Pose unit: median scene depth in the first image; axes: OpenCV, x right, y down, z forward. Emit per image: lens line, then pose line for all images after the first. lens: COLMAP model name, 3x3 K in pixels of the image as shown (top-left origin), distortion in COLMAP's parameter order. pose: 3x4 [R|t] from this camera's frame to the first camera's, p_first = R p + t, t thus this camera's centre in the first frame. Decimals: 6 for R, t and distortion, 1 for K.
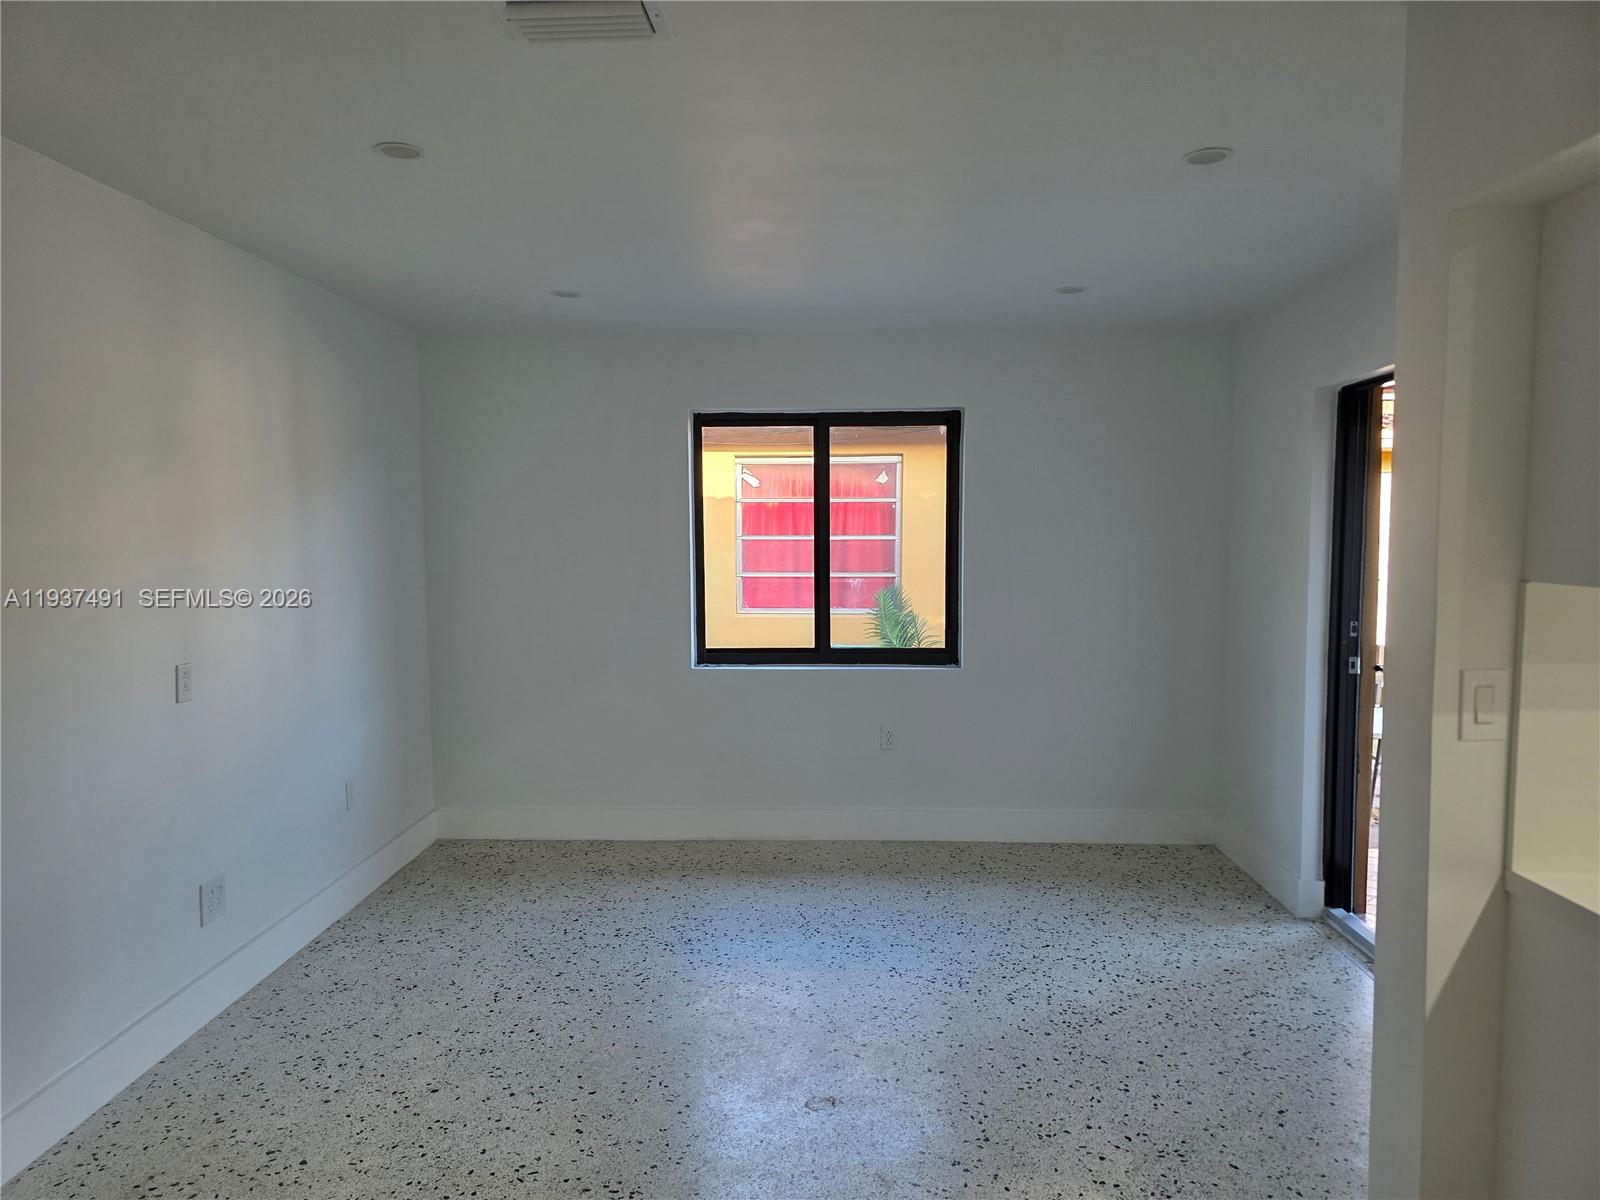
lens RADIAL K [[1070.9, 0, 800.0], [0, 1070.9, 600.0], [0, 0, 1]] dist [0.040331, -0.003881]
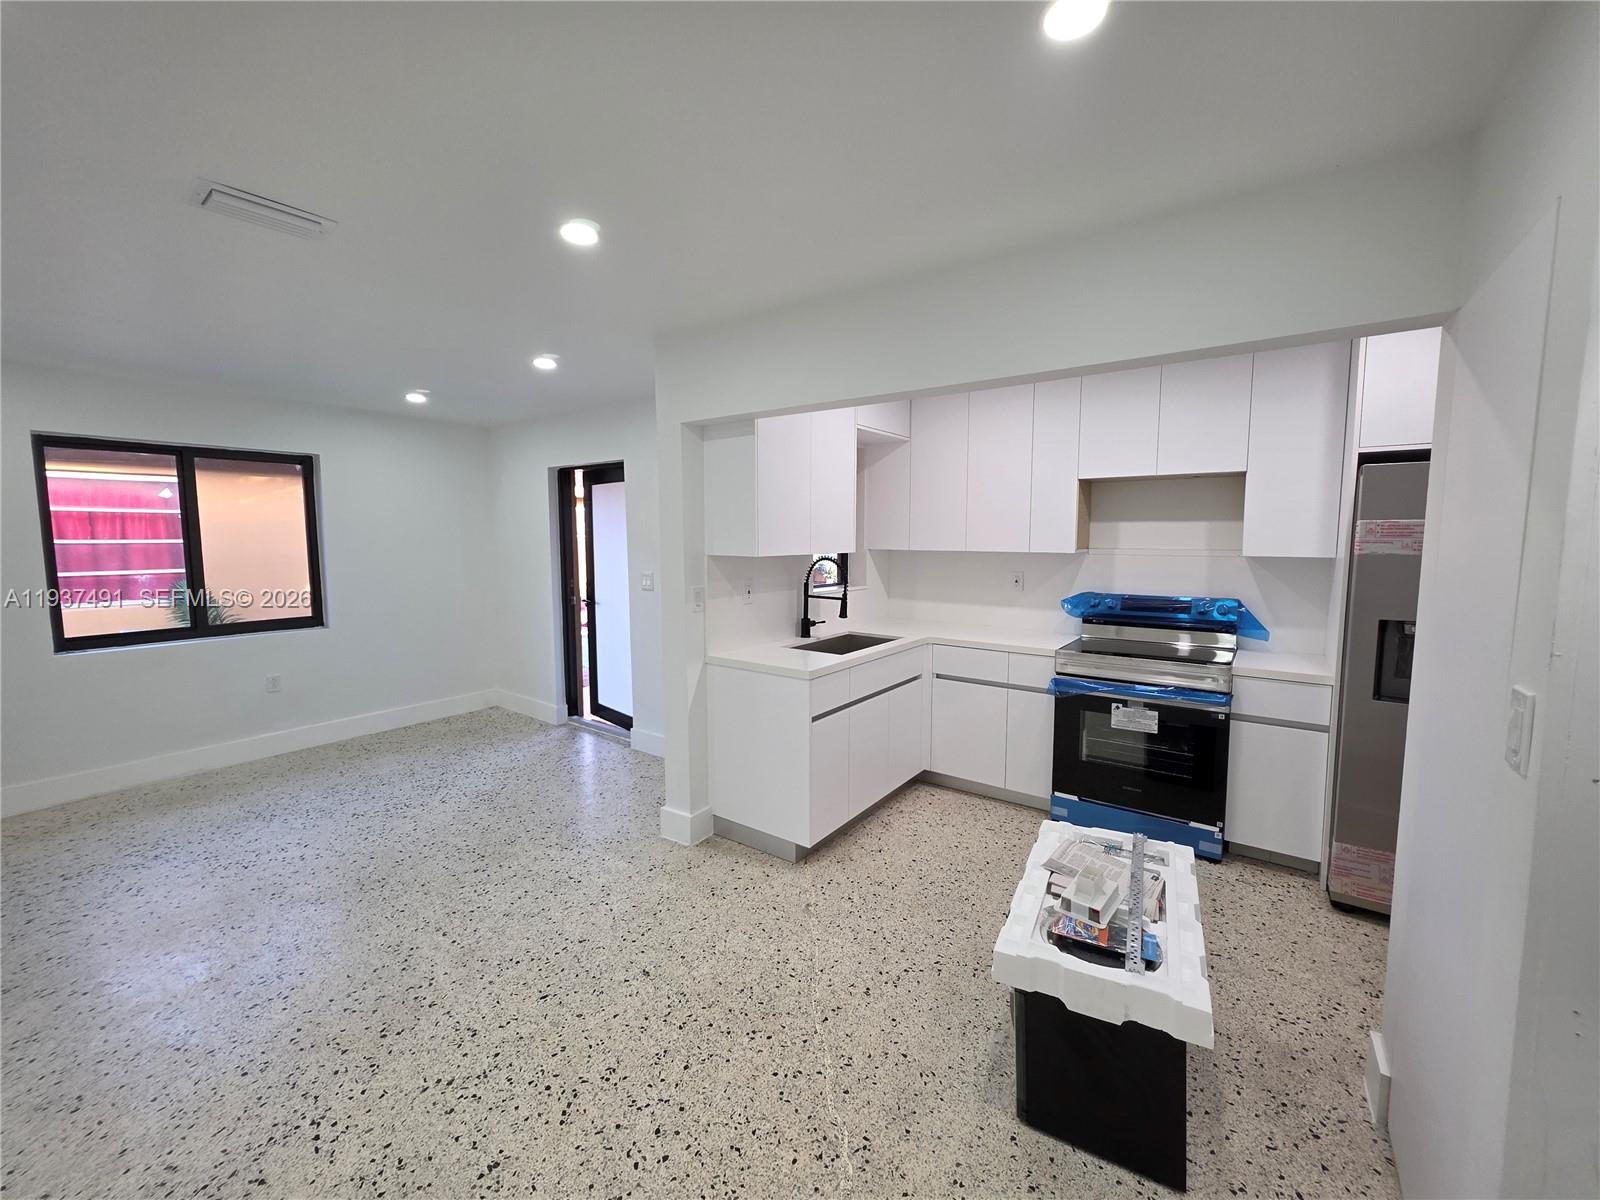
lens RADIAL K [[641.0, 0, 803.1], [0, 641.0, 589.9], [0, 0, 1]] dist [0.001571, 0.000511]
pose [[0.564670, -0.074339, 0.821962, -0.253984], [0.055489, 0.997101, 0.052060, 0.001616], [-0.823449, 0.016213, 0.567158, -0.070895]]
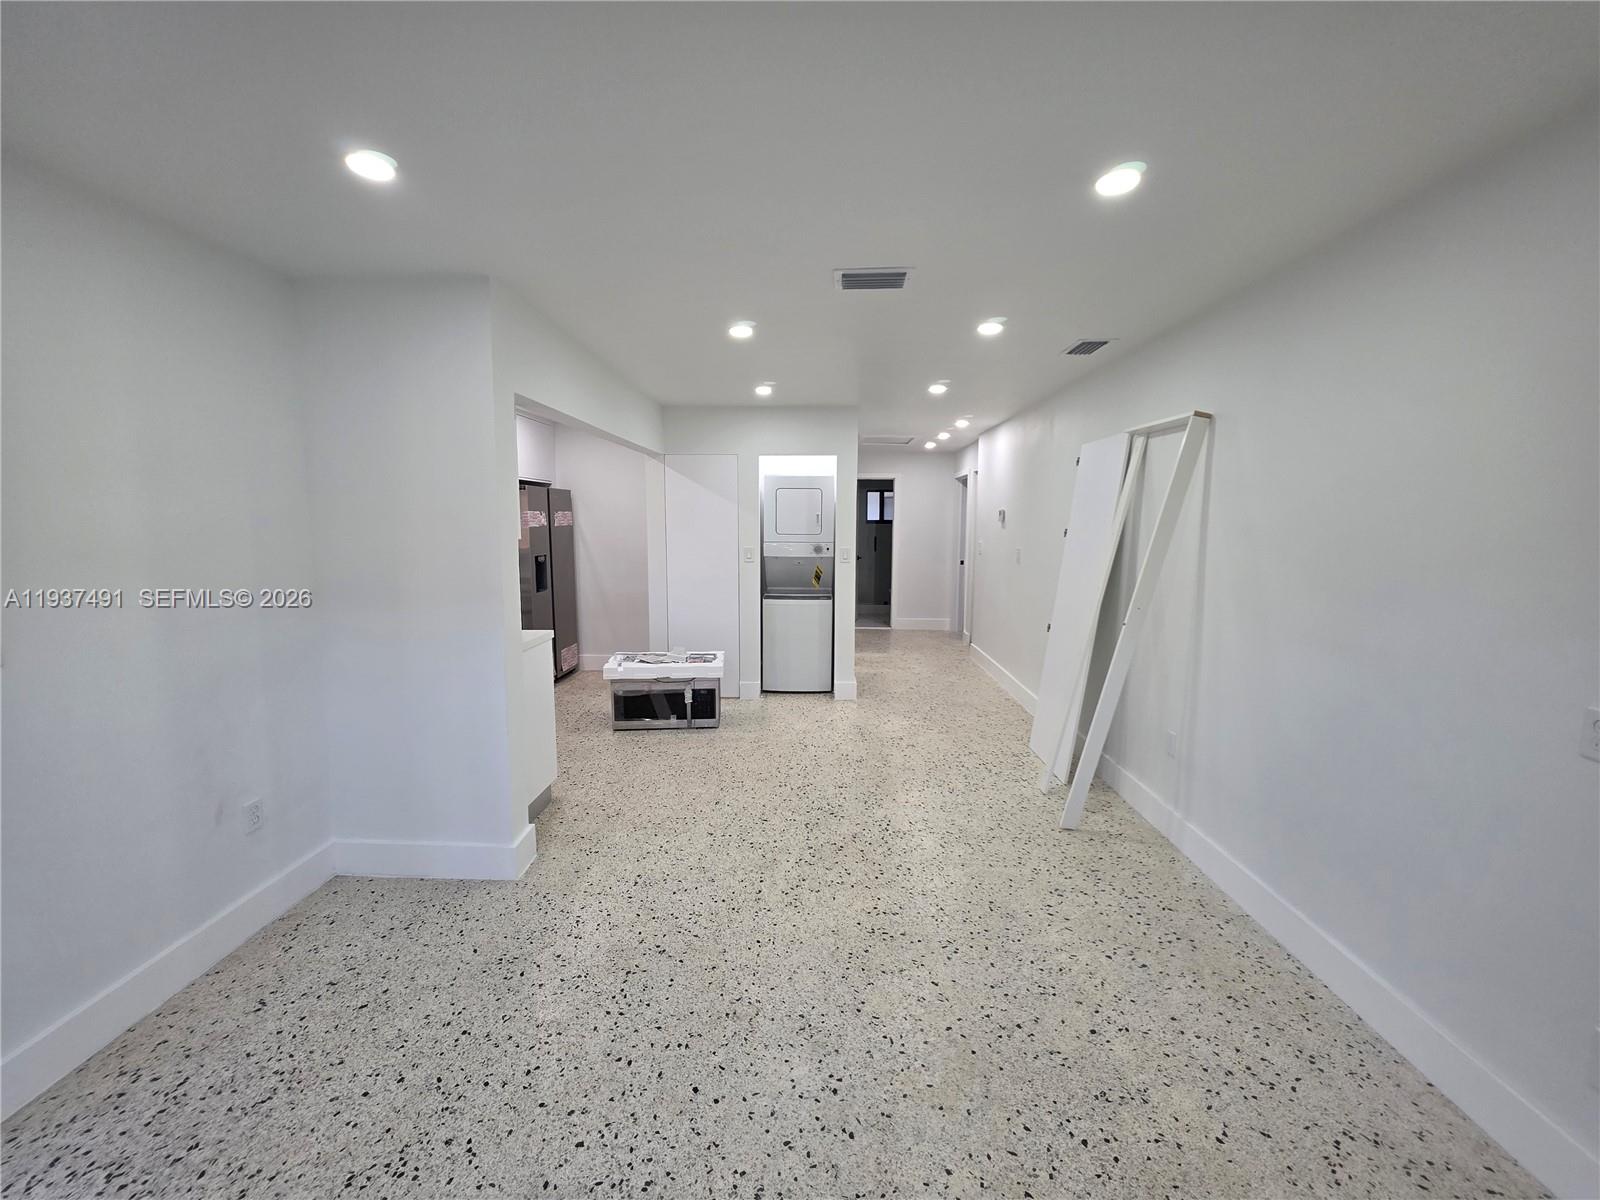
lens RADIAL K [[641.0, 0, 803.1], [0, 641.0, 589.9], [0, 0, 1]] dist [0.001571, 0.000511]
pose [[-0.999999, -0.000724, -0.001374, -0.028031], [-0.000956, 0.984267, 0.176683, -0.071535], [0.001224, 0.176685, -0.984267, 1.071298]]
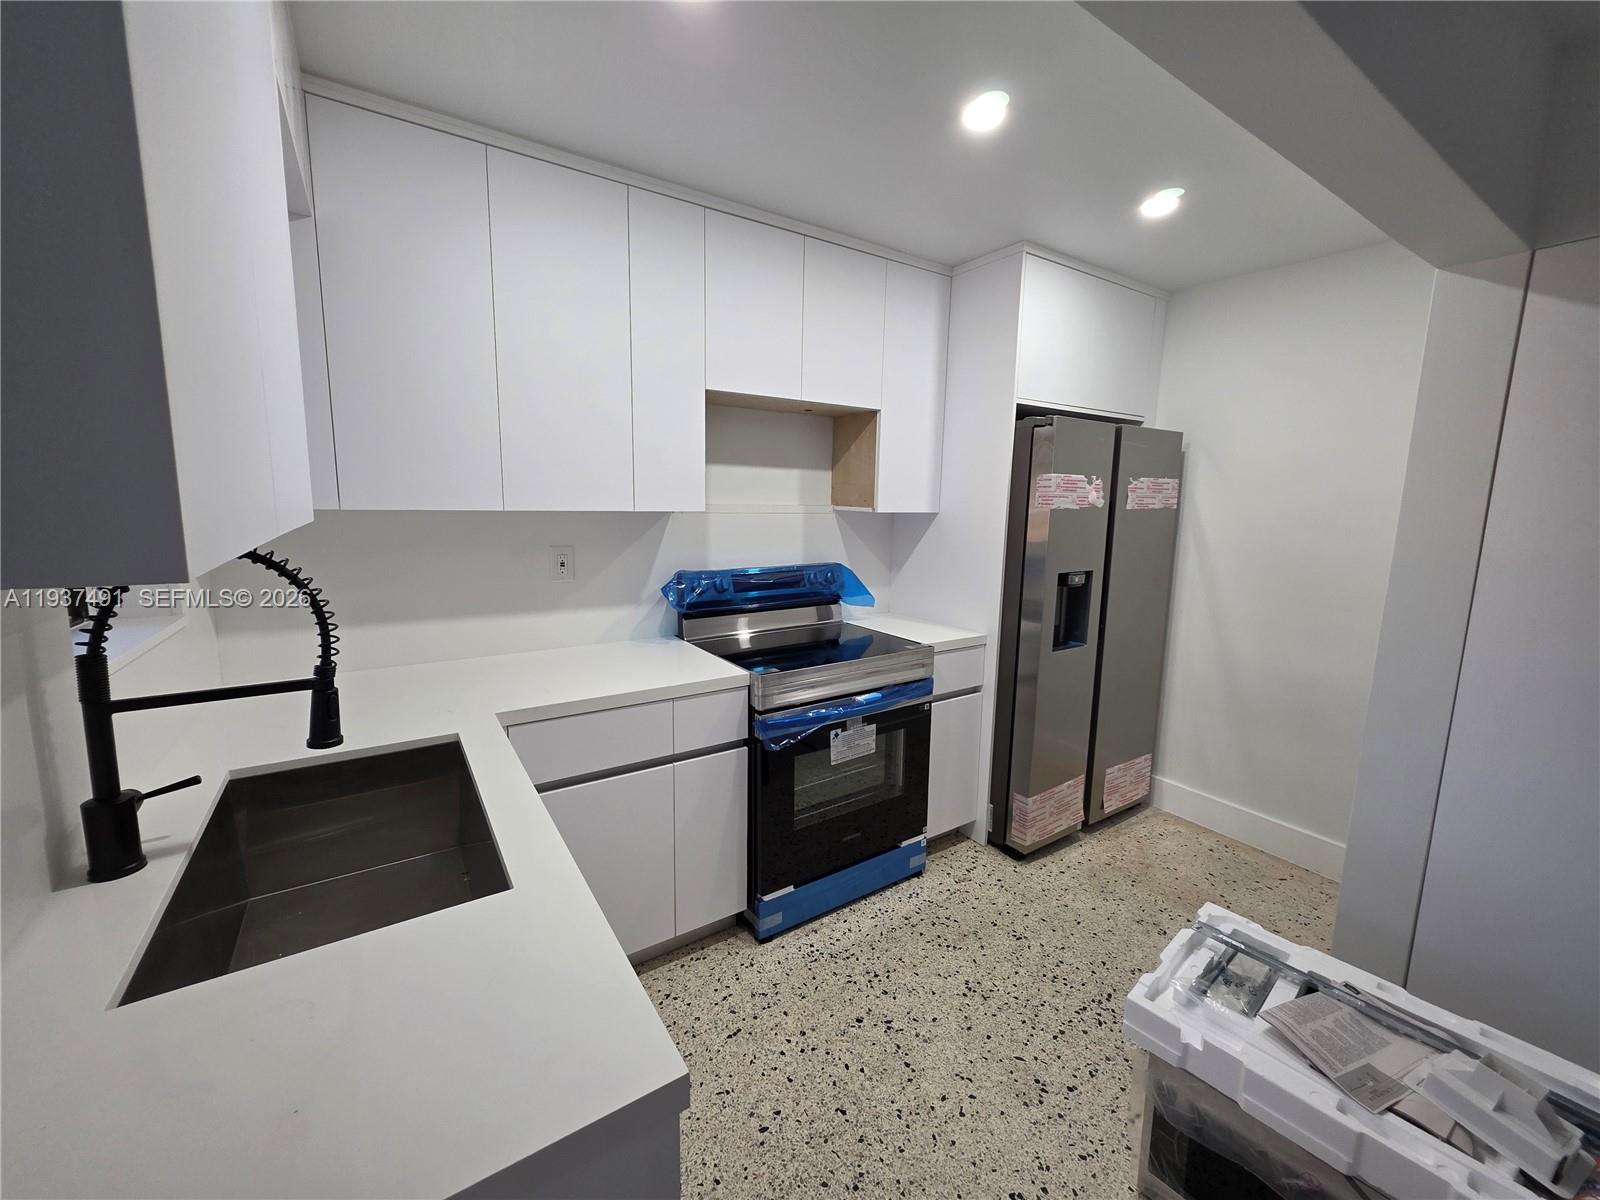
lens RADIAL K [[641.0, 0, 803.1], [0, 641.0, 589.9], [0, 0, 1]] dist [0.001571, 0.000511]
pose [[-0.576244, -0.131940, 0.806558, 0.161219], [0.034153, 0.982133, 0.185061, -0.013959], [-0.816564, 0.134187, -0.561442, 0.340980]]
